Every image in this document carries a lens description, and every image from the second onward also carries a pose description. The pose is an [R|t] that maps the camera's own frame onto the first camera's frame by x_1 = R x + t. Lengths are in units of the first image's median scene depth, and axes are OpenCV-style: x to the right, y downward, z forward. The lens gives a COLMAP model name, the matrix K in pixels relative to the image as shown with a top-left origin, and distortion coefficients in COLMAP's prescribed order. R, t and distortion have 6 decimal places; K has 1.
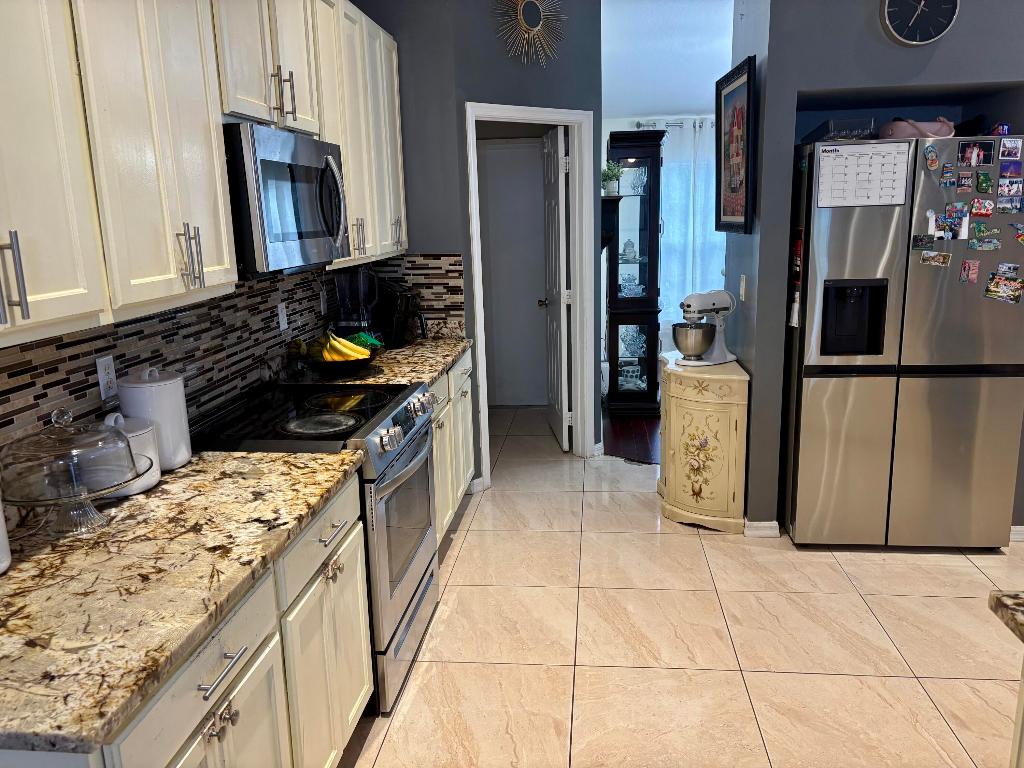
lens RADIAL K [[779.5, 0, 516.8], [0, 779.5, 381.7], [0, 0, 1]] dist [0.059675, -0.066321]
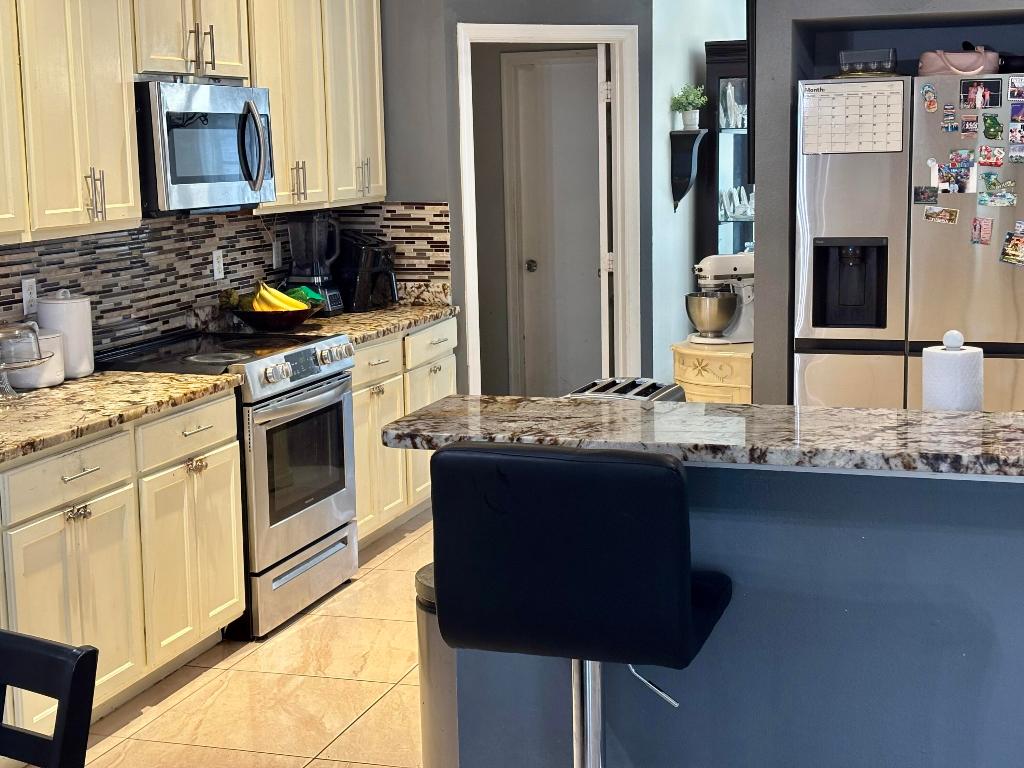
lens RADIAL K [[1549.1, 0, 518.6], [0, 1549.1, 383.8], [0, 0, 1]] dist [0.087971, 0.000000]
pose [[0.977446, 0.039855, -0.207389, 0.441357], [-0.050992, 0.997514, -0.048629, 0.130273], [0.204935, 0.058108, 0.977049, -0.725314]]
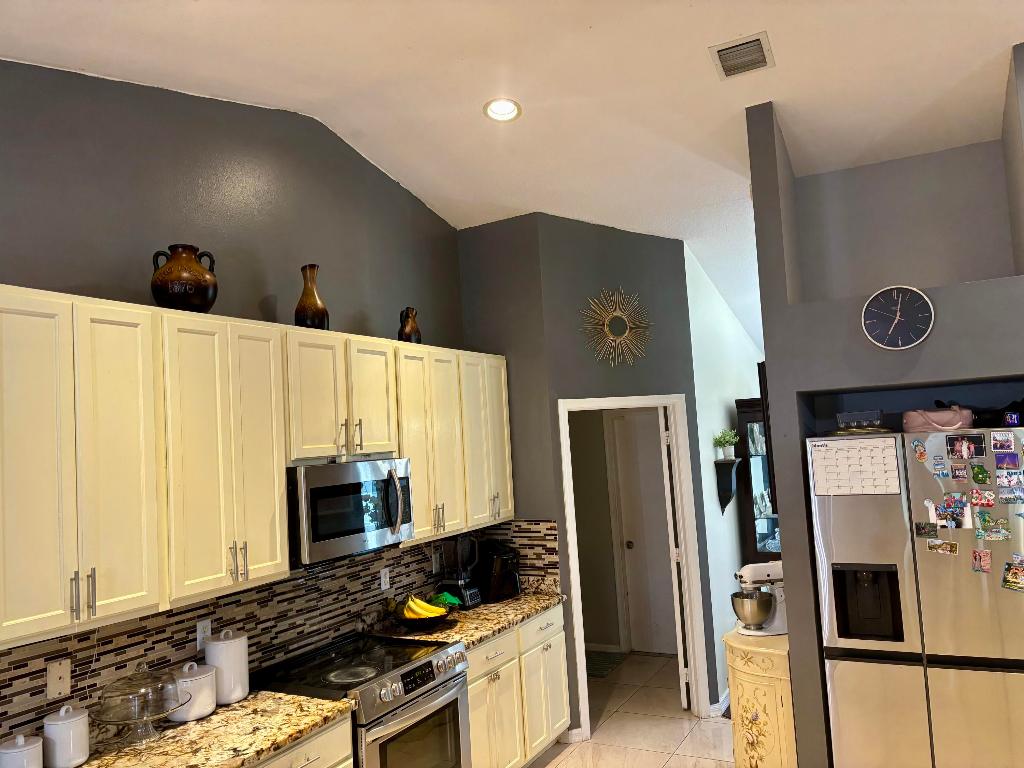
lens RADIAL K [[779.5, 0, 515.0], [0, 779.5, 389.7], [0, 0, 1]] dist [0.059675, -0.066321]
pose [[0.925636, -0.053268, -0.374647, 0.412203], [-0.045891, 0.966934, -0.250862, -0.071145], [0.375622, 0.249400, 0.892585, -0.163692]]
